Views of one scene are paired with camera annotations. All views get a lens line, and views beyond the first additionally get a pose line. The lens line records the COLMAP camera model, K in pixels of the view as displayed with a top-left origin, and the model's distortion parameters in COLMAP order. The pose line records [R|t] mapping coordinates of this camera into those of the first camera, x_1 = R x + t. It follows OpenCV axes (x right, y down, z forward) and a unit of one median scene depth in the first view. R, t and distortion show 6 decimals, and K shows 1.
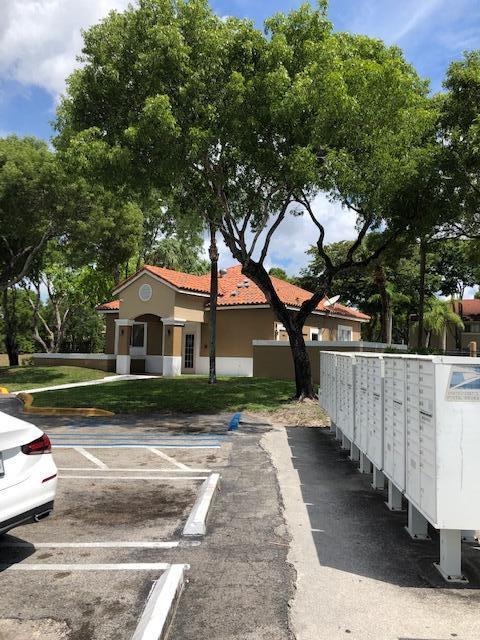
lens RADIAL K [[523.9, 0, 246.6], [0, 523.9, 319.7], [0, 0, 1]] dist [-0.045625, -0.004471]
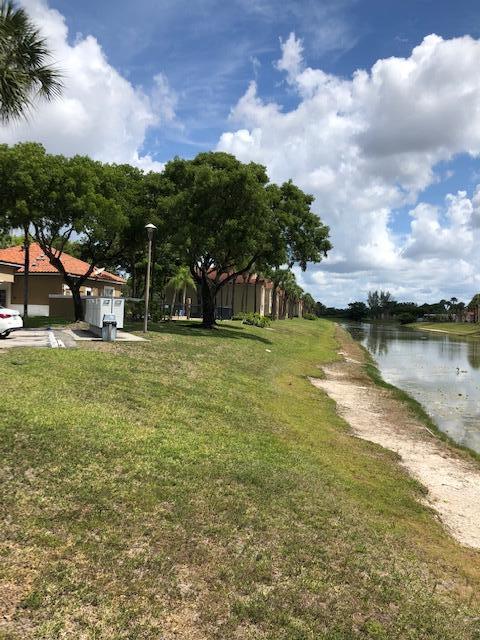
lens RADIAL K [[523.9, 0, 246.6], [0, 523.9, 319.7], [0, 0, 1]] dist [-0.045625, -0.004471]
pose [[0.918318, -0.001019, 0.395843, -0.065166], [-0.031917, 0.996550, 0.076611, -0.027869], [-0.394556, -0.082987, 0.915117, -0.754577]]
